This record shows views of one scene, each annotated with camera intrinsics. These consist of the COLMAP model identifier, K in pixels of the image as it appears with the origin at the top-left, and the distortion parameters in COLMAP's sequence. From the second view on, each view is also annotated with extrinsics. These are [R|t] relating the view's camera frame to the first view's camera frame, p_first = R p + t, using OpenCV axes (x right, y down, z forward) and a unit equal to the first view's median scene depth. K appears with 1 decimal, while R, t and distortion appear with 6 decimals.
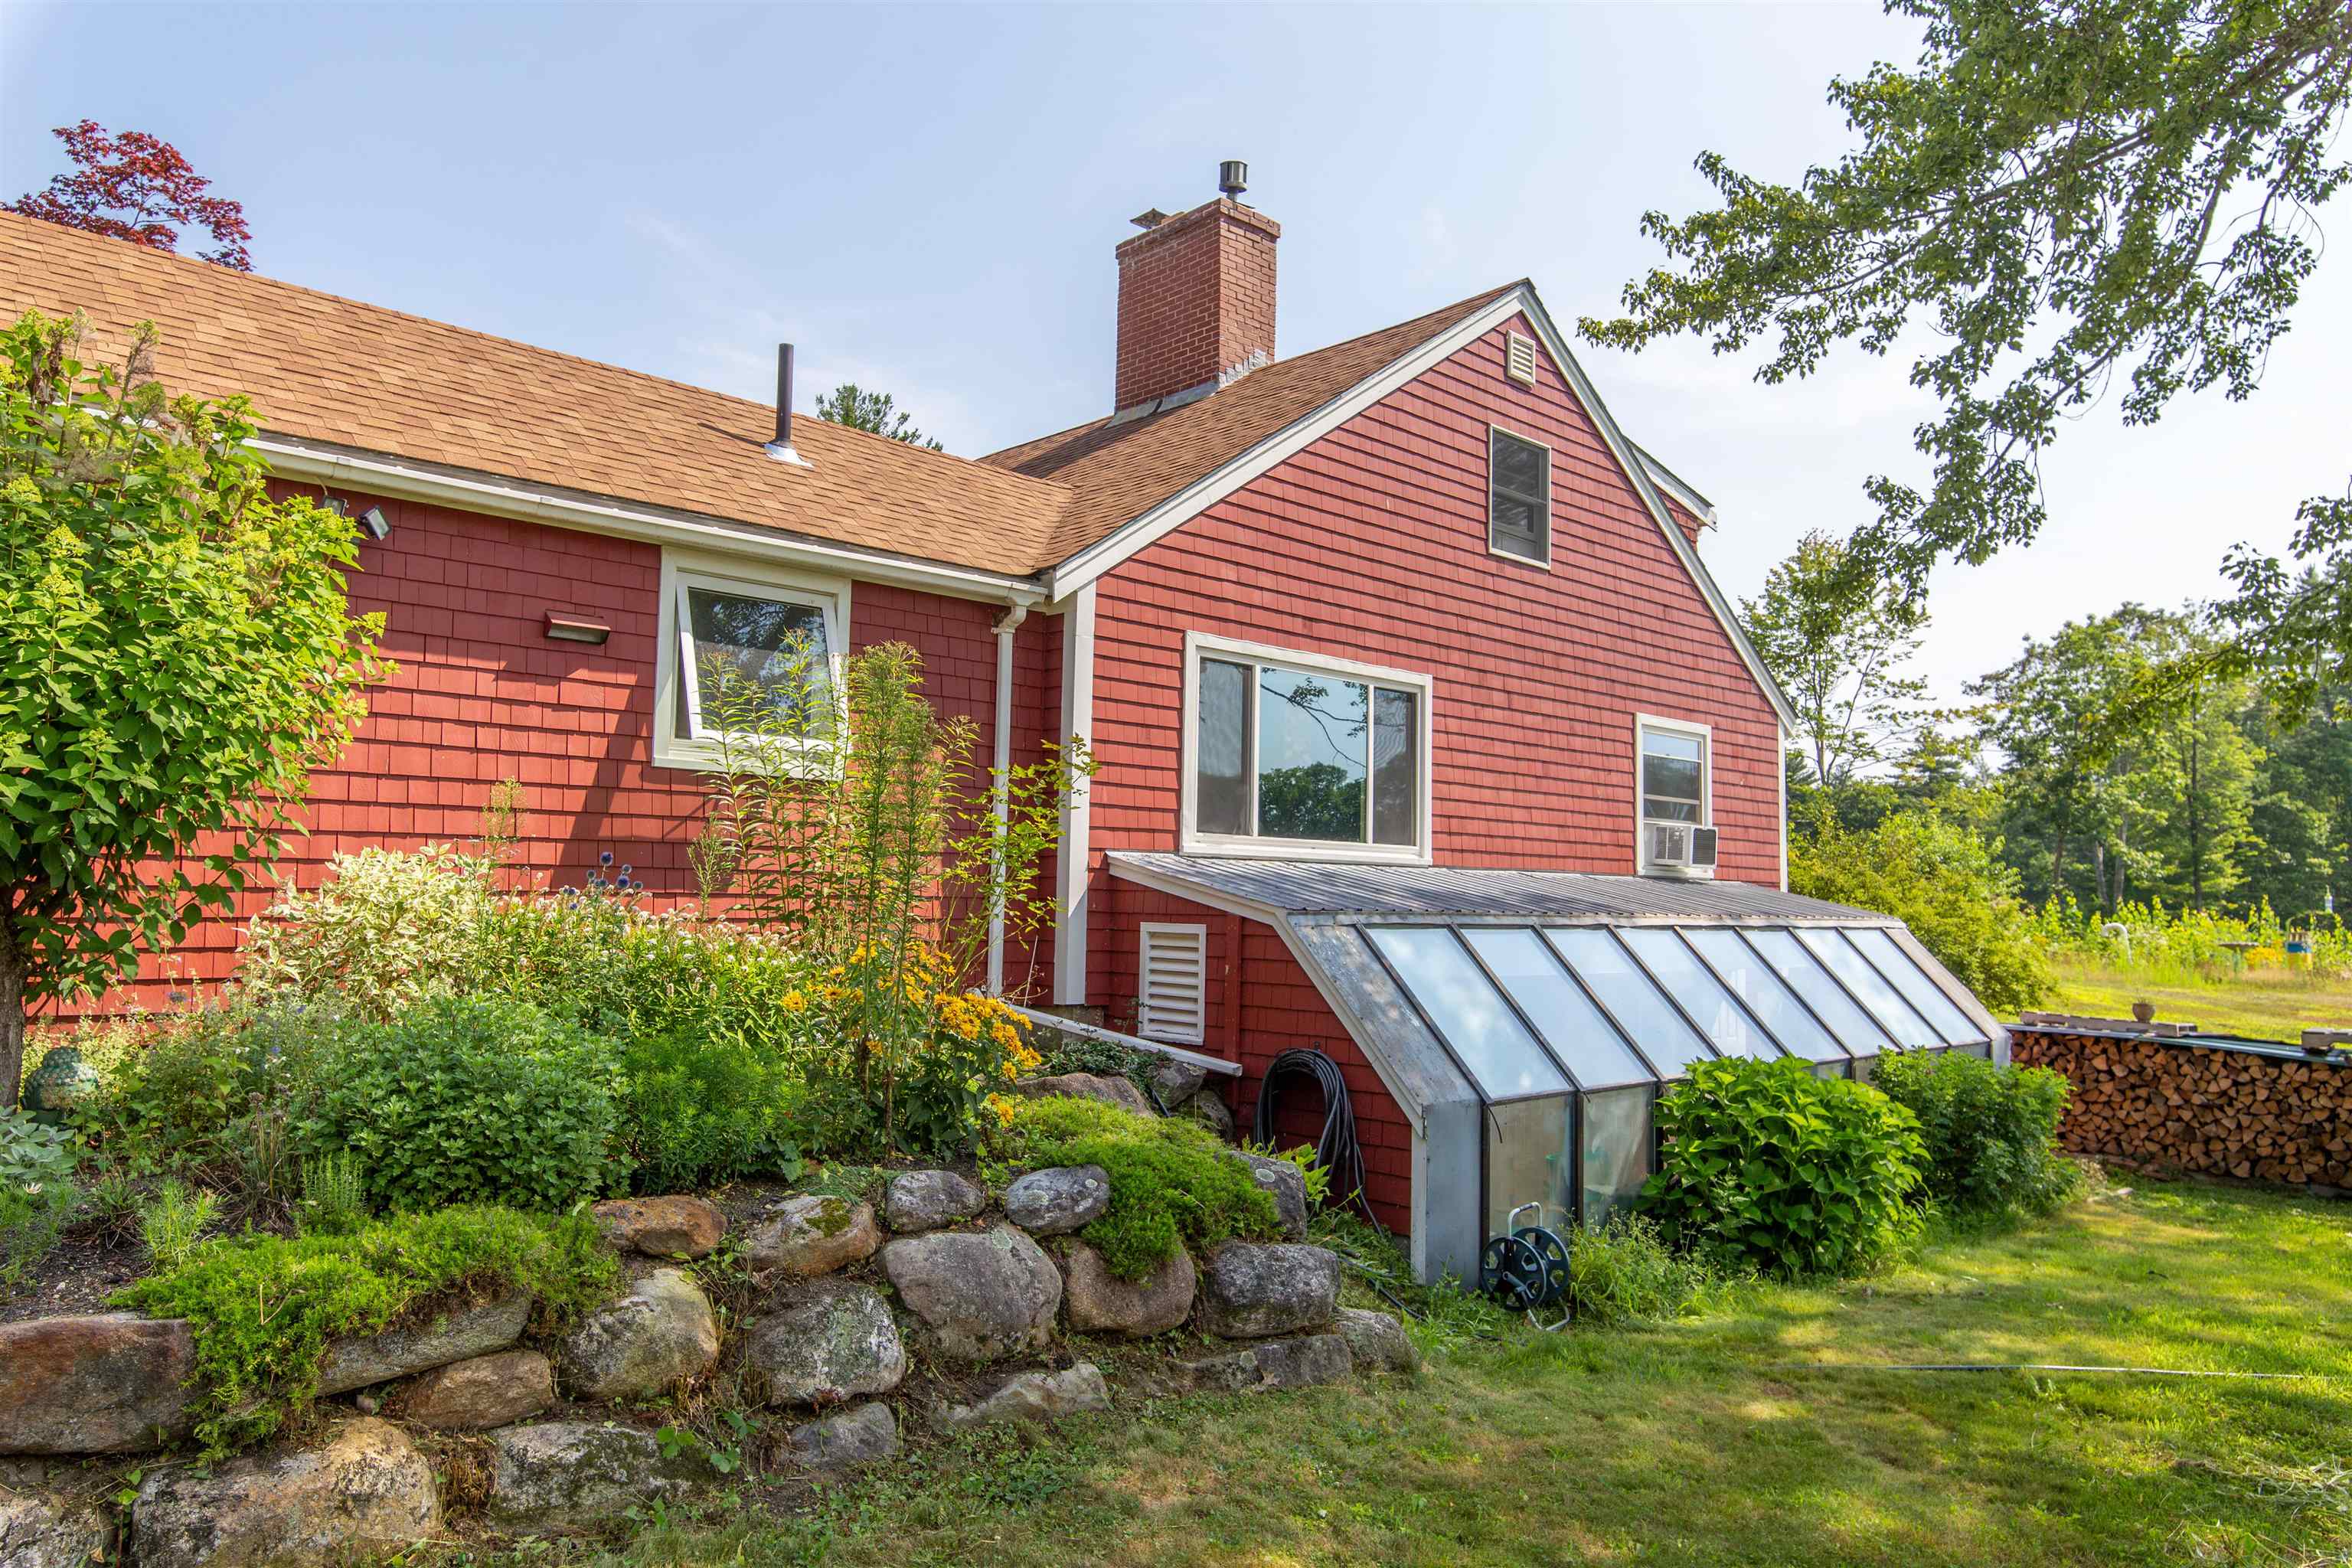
lens RADIAL K [[1592.5, 0, 1185.3], [0, 1592.5, 777.6], [0, 0, 1]] dist [-0.006389, 0.006242]
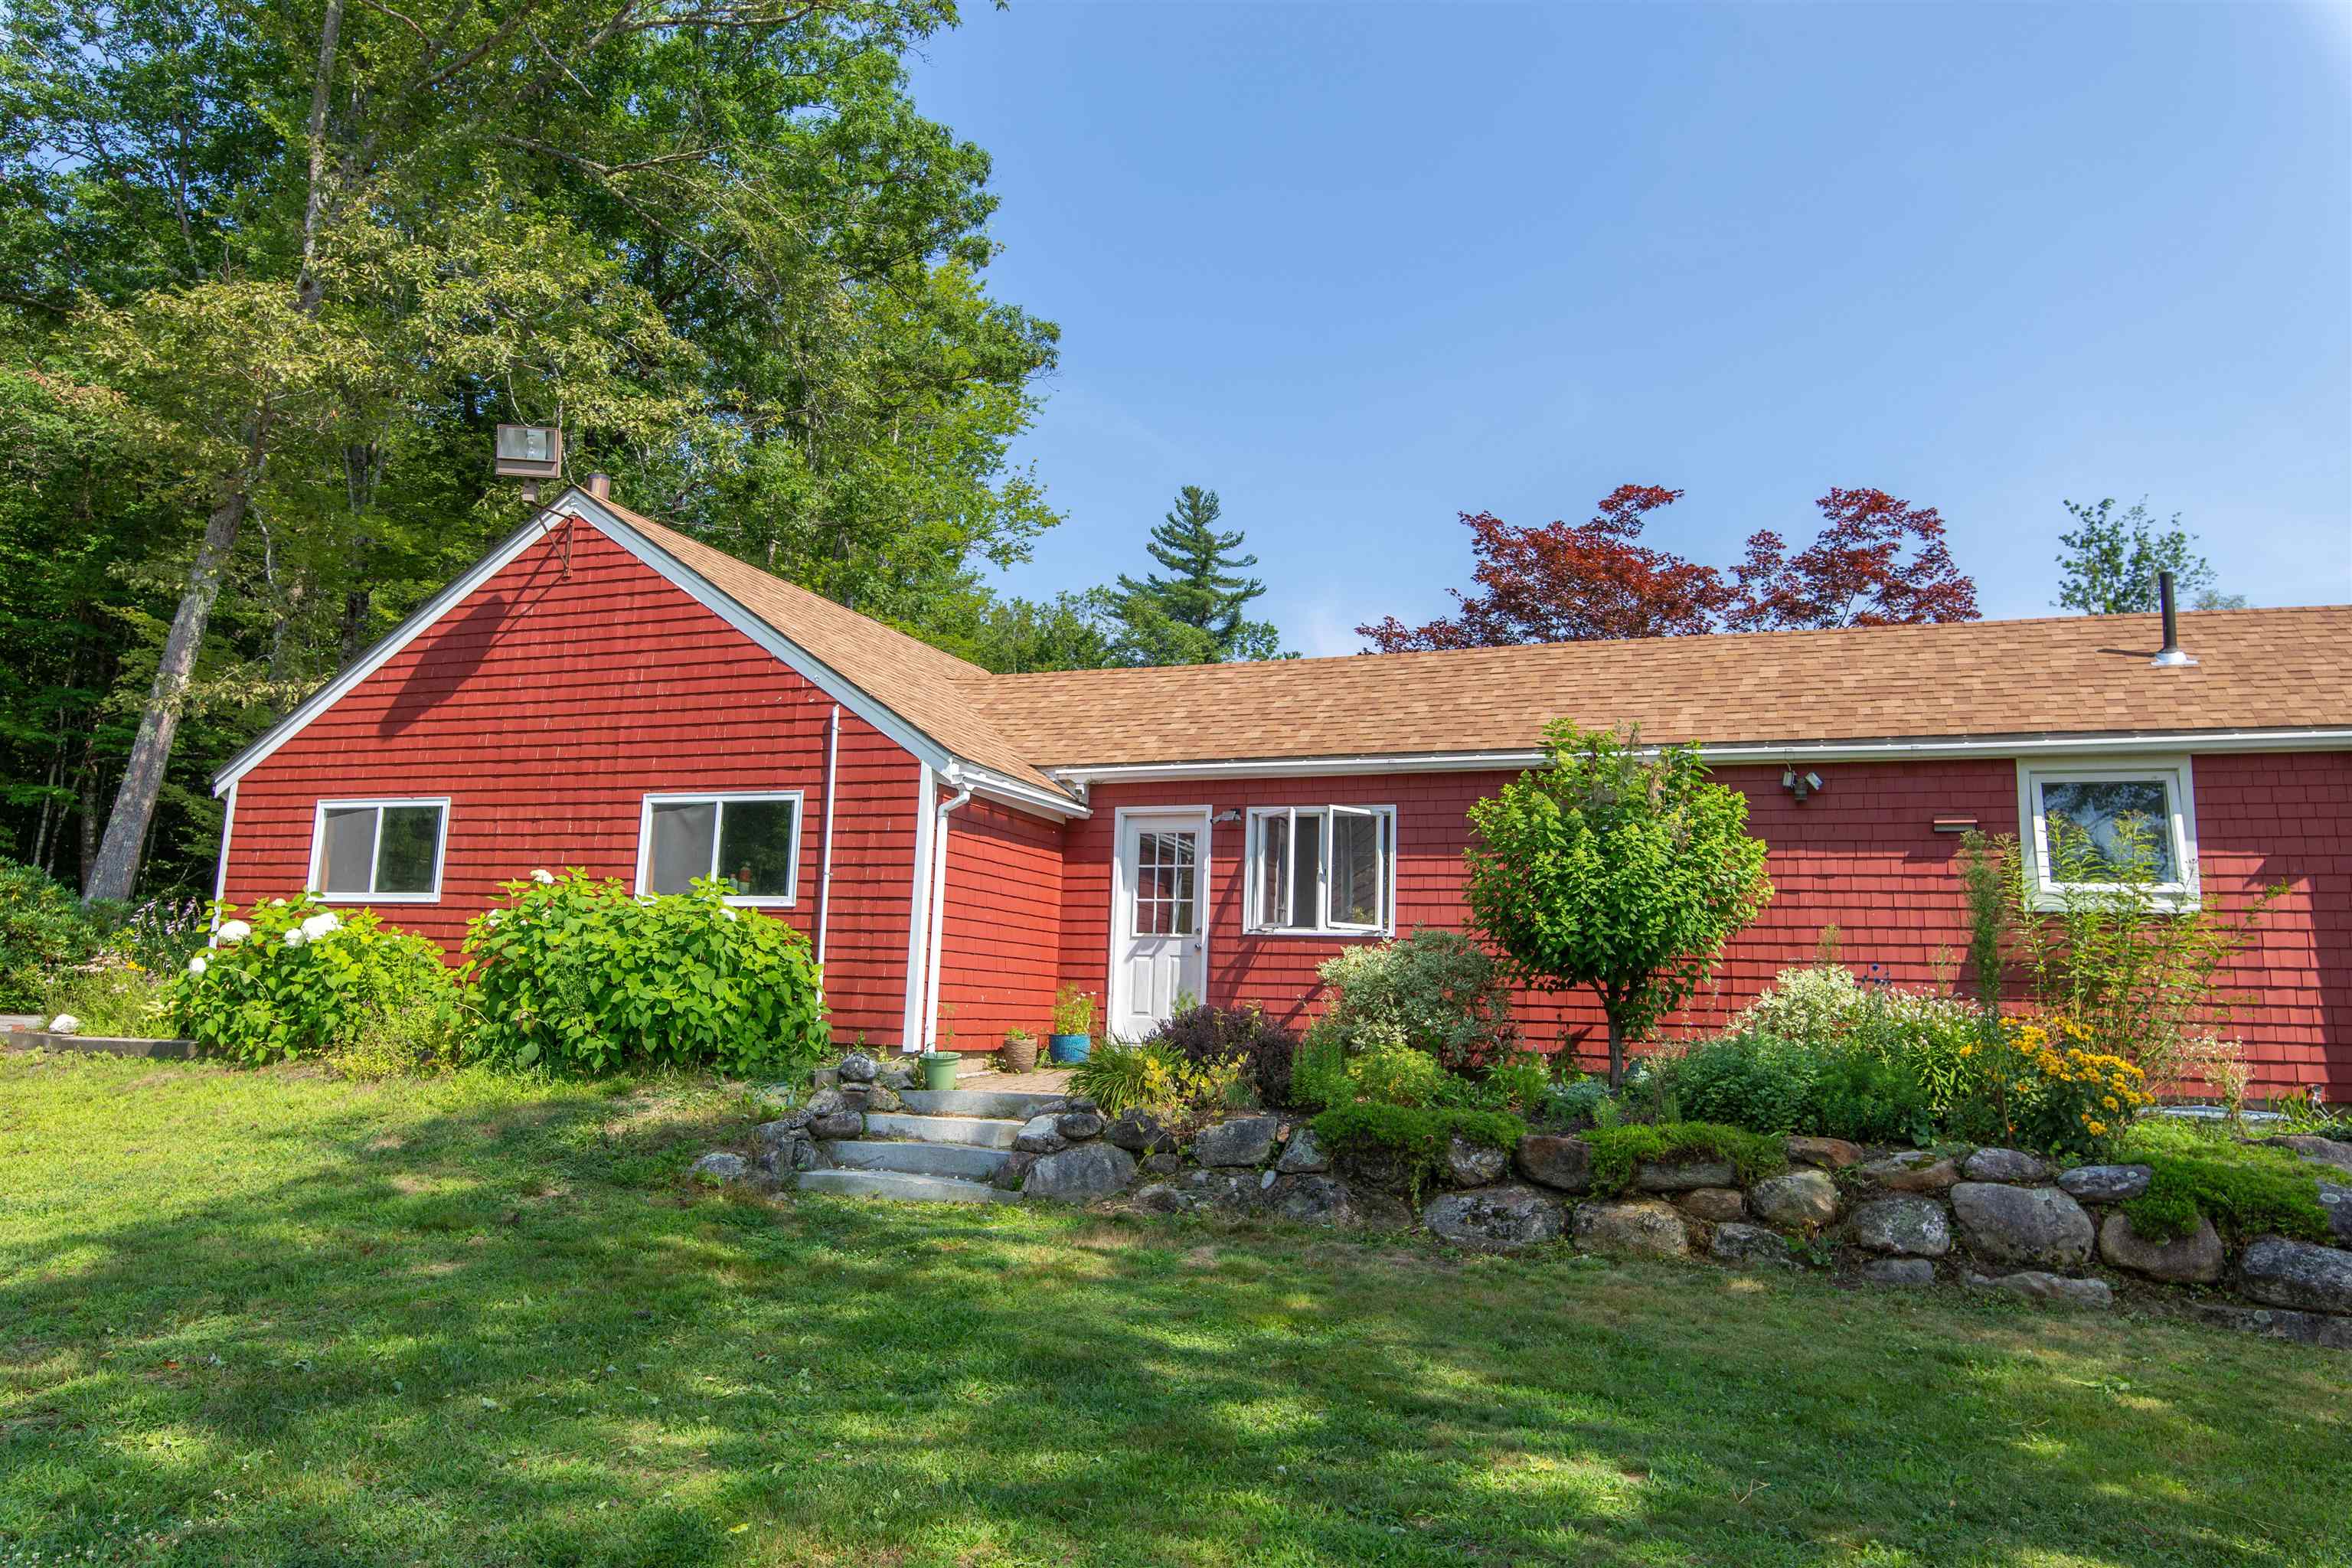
lens RADIAL K [[1592.5, 0, 1182.7], [0, 1592.5, 762.7], [0, 0, 1]] dist [-0.006389, 0.006242]
pose [[0.421660, -0.147531, -0.894672, 0.719067], [0.043600, 0.988833, -0.142509, 0.035083], [0.905705, 0.021083, 0.423383, -0.335800]]
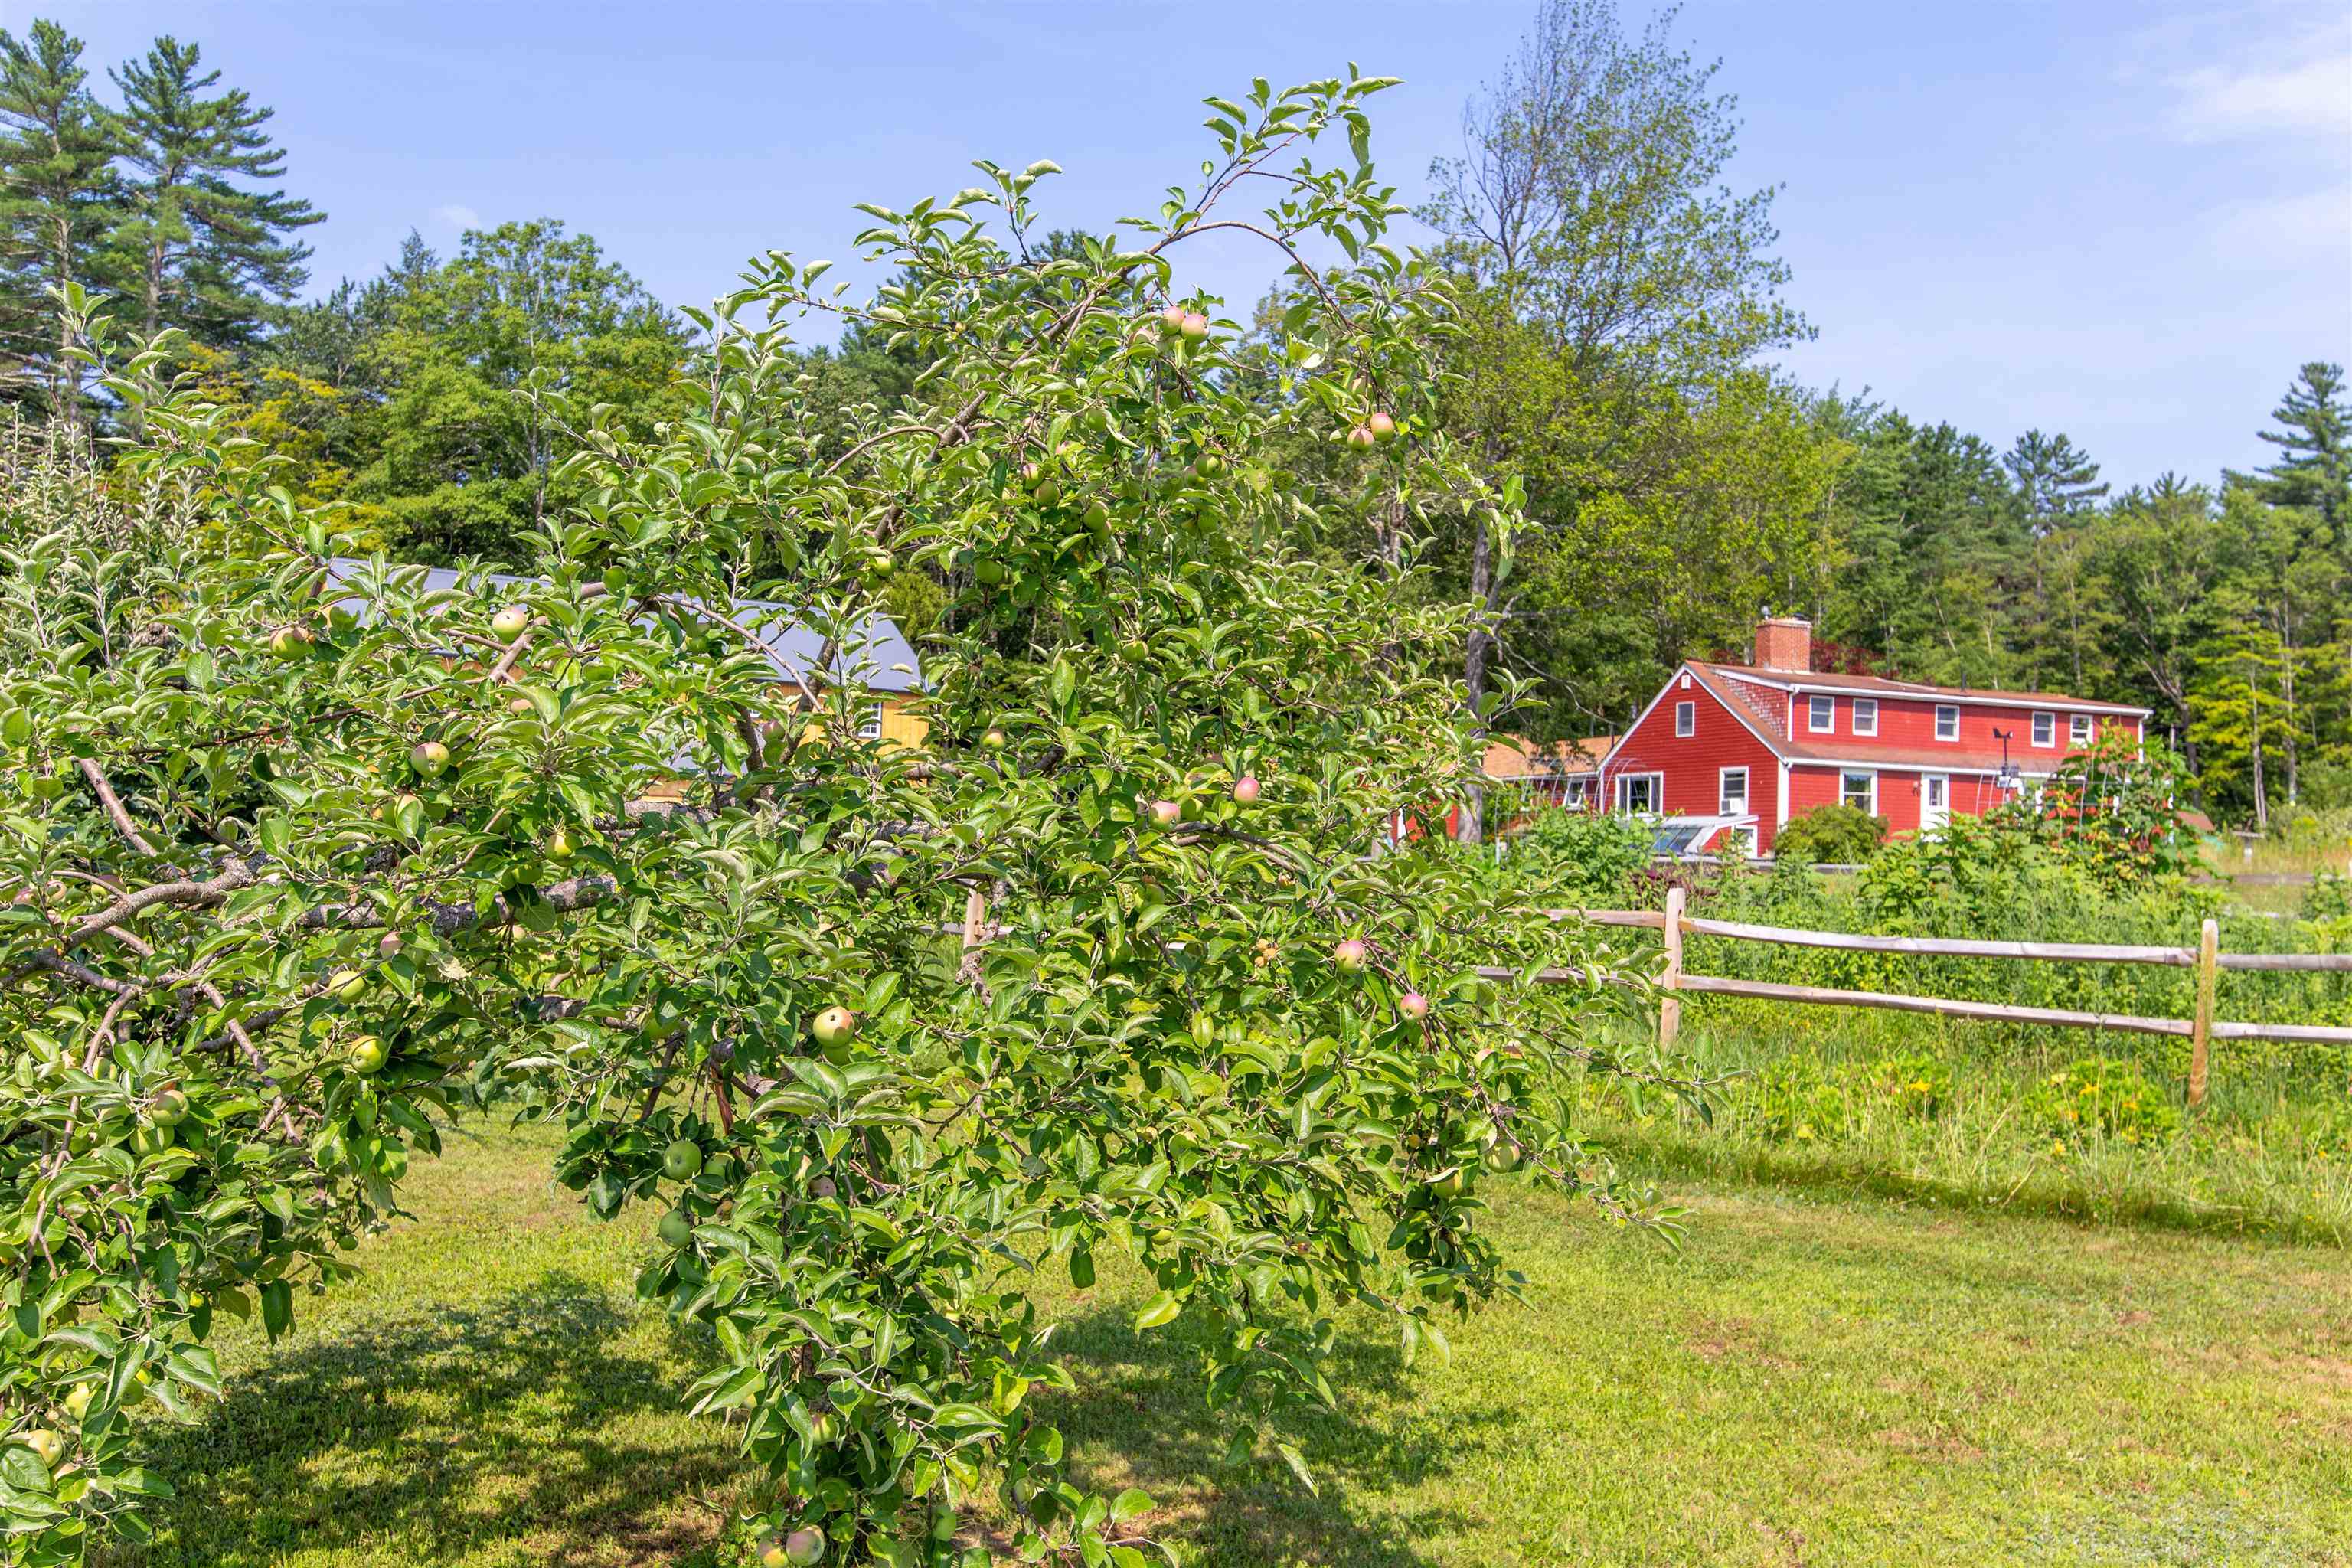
lens RADIAL K [[1960.0, 0, 1184.3], [0, 1960.0, 775.9], [0, 0, 1]] dist [0.001440, -0.005400]
pose [[-0.383034, -0.073052, -0.920841, 8.971293], [0.035031, 0.995002, -0.093506, 0.642534], [0.923070, -0.068074, -0.378561, 2.980066]]
